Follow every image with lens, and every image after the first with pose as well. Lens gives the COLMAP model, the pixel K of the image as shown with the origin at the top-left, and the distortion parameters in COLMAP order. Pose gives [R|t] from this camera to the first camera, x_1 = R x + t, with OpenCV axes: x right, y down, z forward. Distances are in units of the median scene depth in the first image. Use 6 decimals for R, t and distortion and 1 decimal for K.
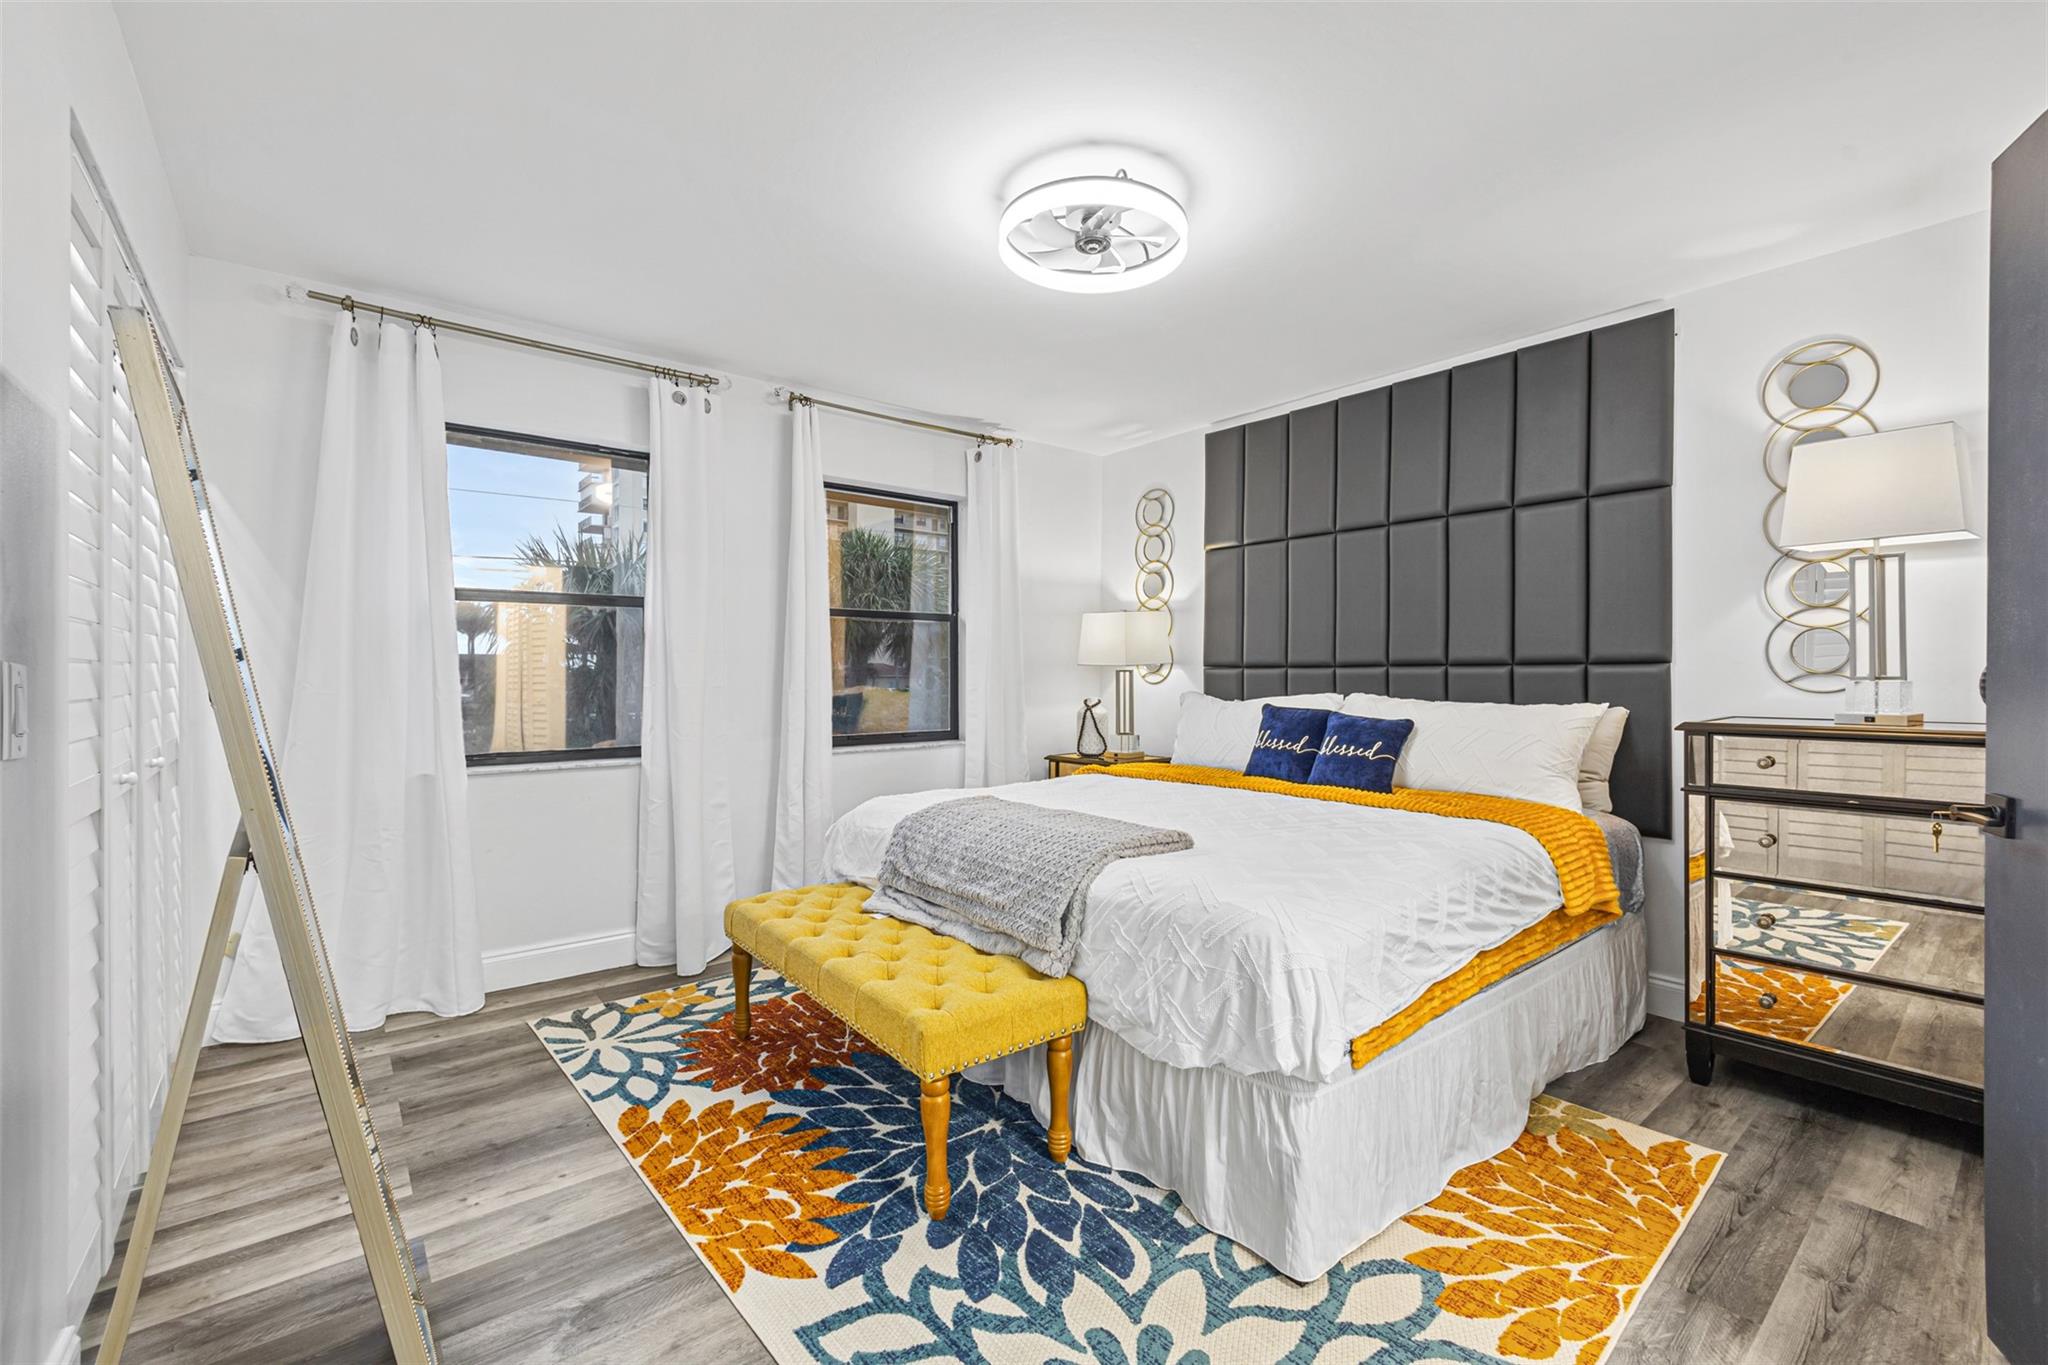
lens RADIAL K [[868.0, 0, 1034.2], [0, 868.0, 679.8], [0, 0, 1]] dist [-0.006112, 0.000215]
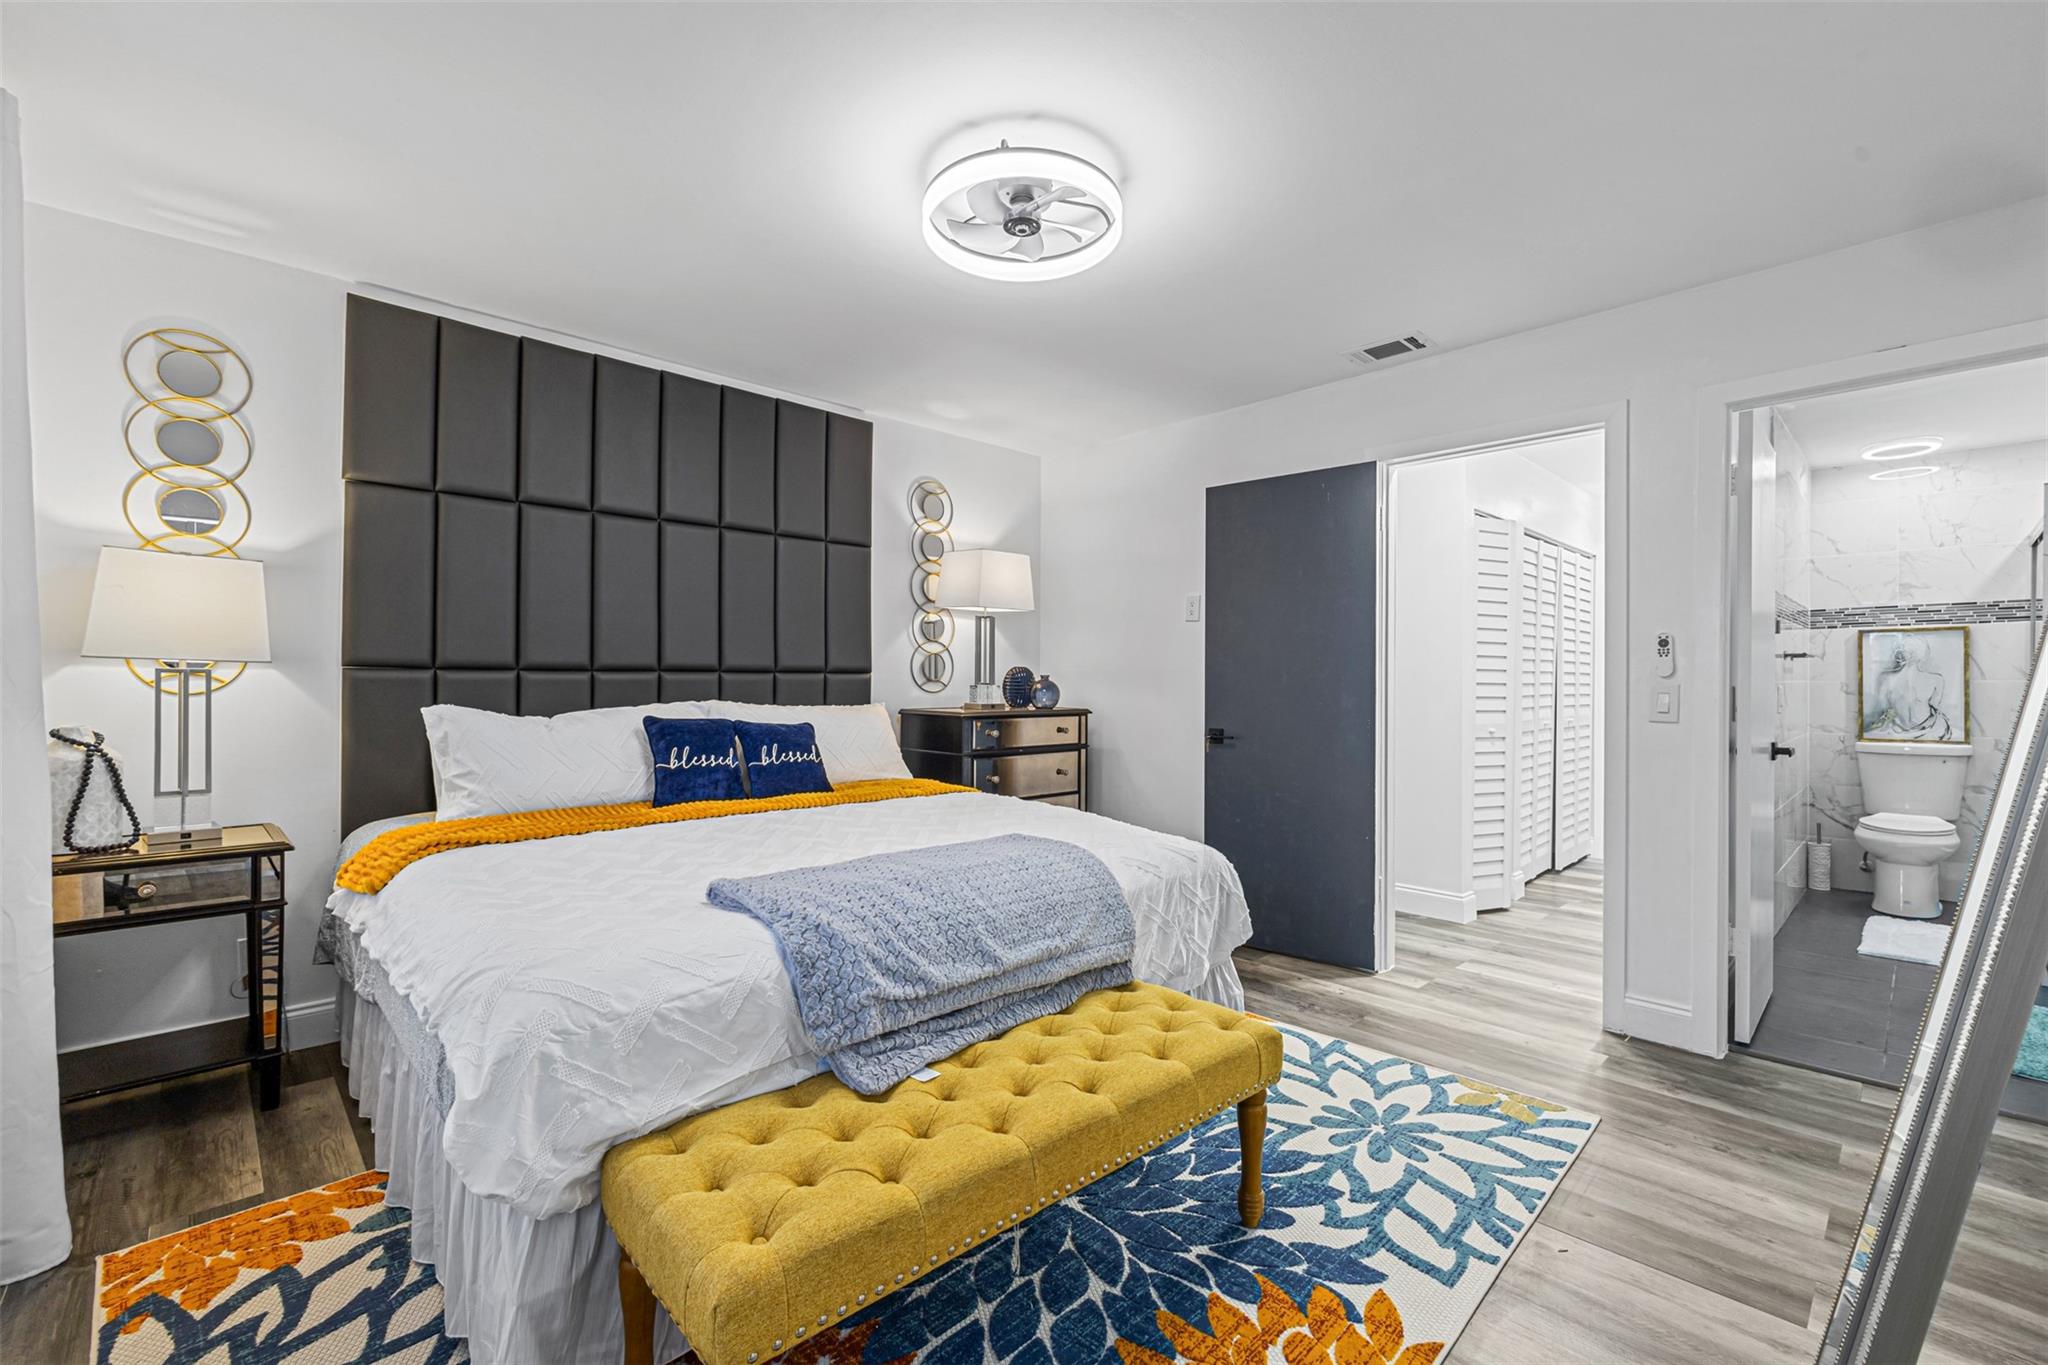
lens RADIAL K [[868.0, 0, 1031.1], [0, 868.0, 680.5], [0, 0, 1]] dist [-0.006112, 0.000215]
pose [[-0.074657, 0.001195, 0.997209, -0.911927], [0.003074, 0.999995, -0.000968, -0.005906], [-0.997205, 0.002993, -0.074660, 1.109066]]
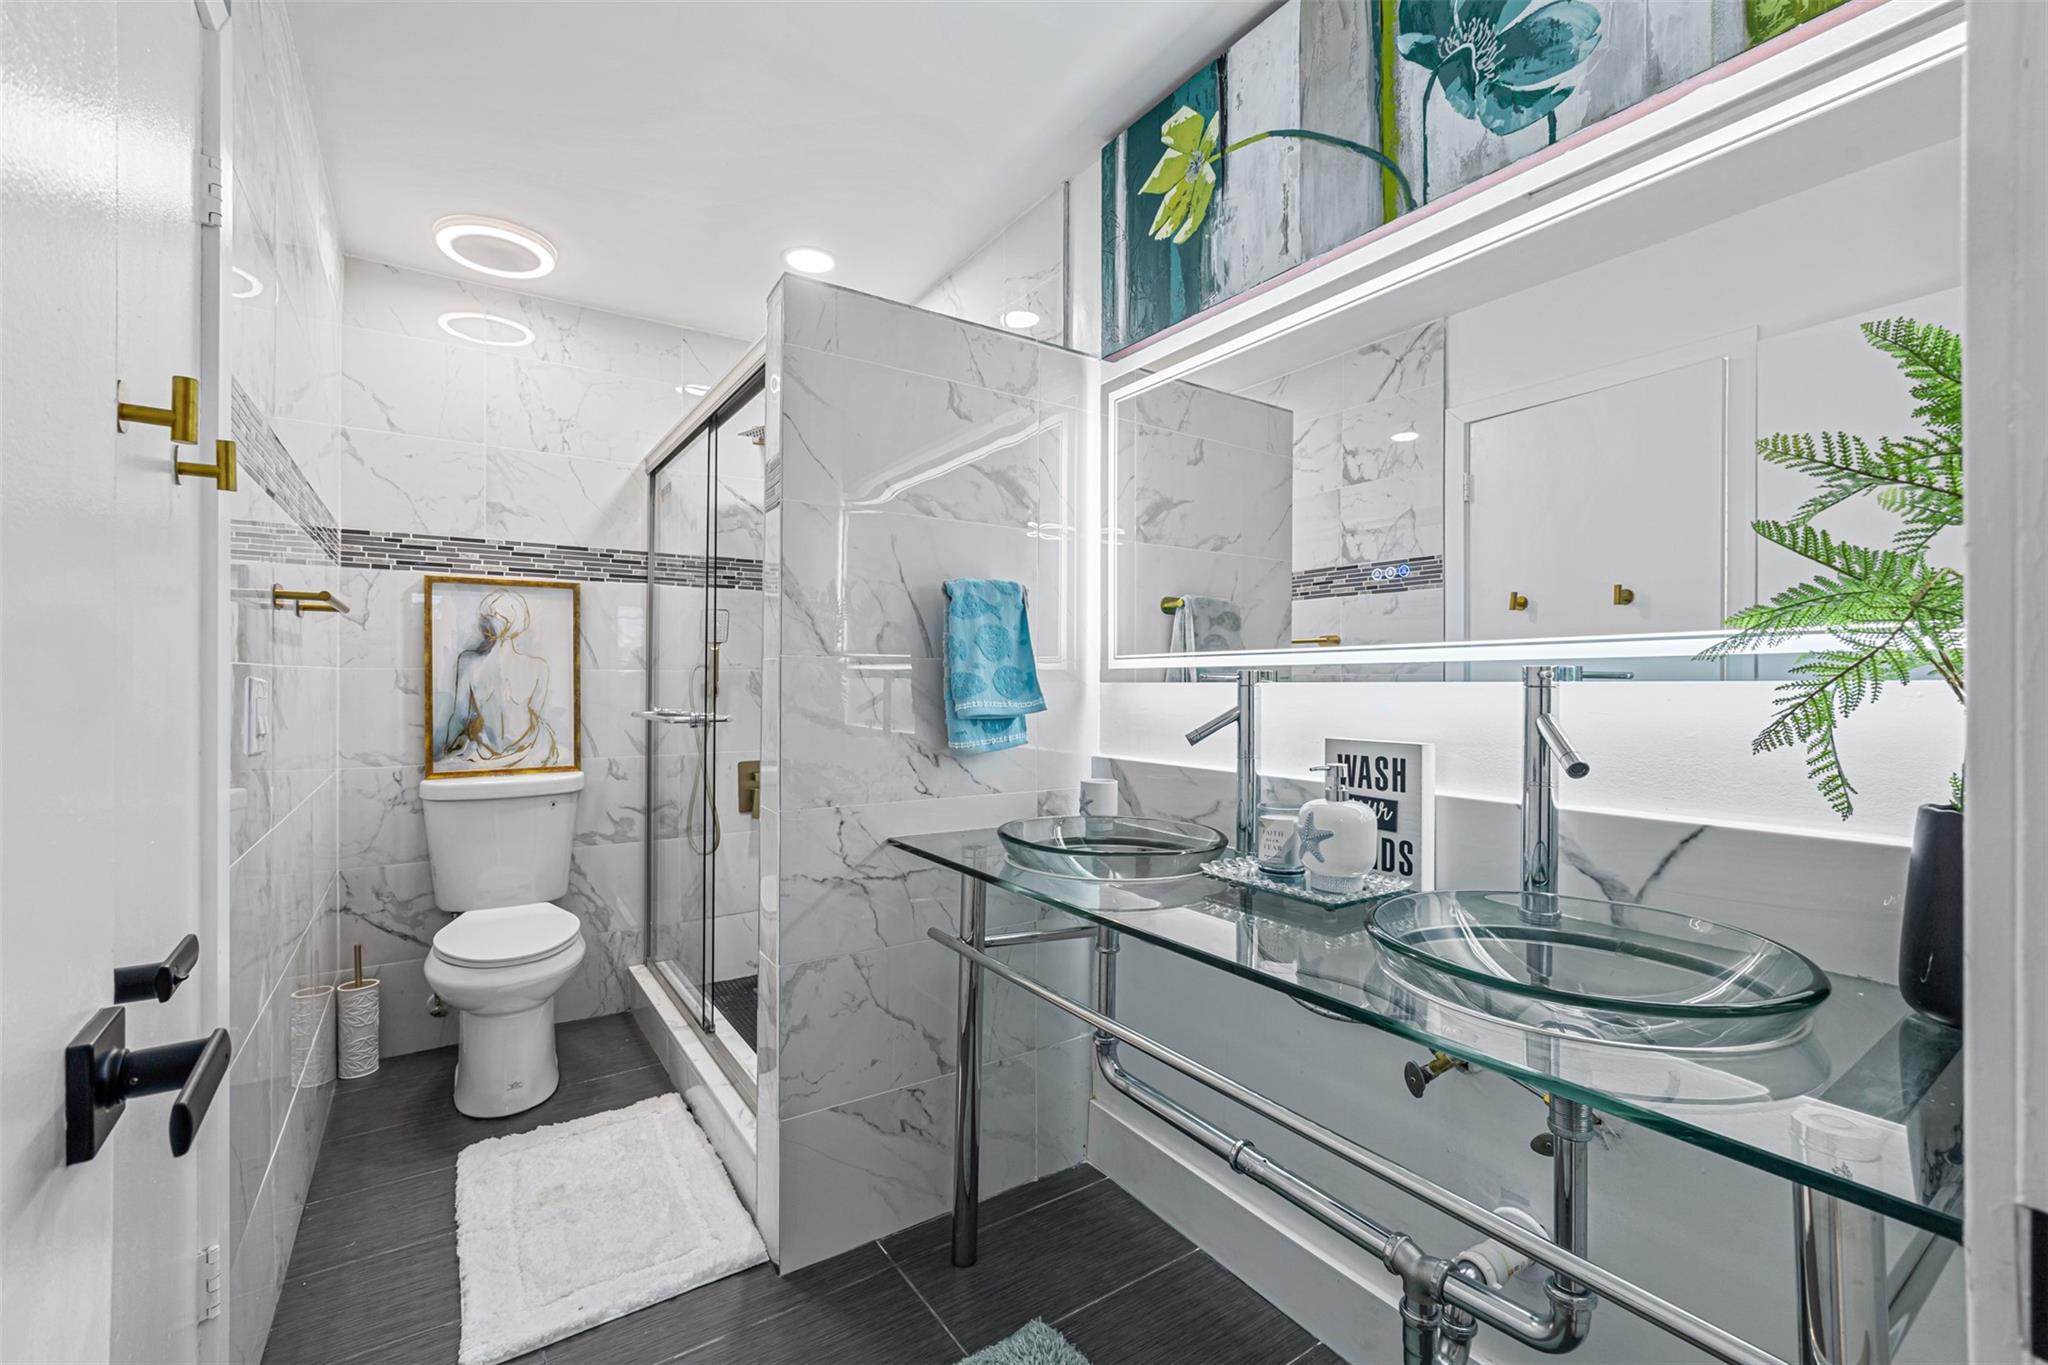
lens RADIAL K [[868.0, 0, 1023.3], [0, 868.0, 687.1], [0, 0, 1]] dist [-0.006112, 0.000215]
pose [[-0.994954, 0.000117, 0.100332, -0.630340], [0.000524, 0.999992, 0.004036, 0.001002], [-0.100331, 0.004068, -0.994946, 0.810791]]
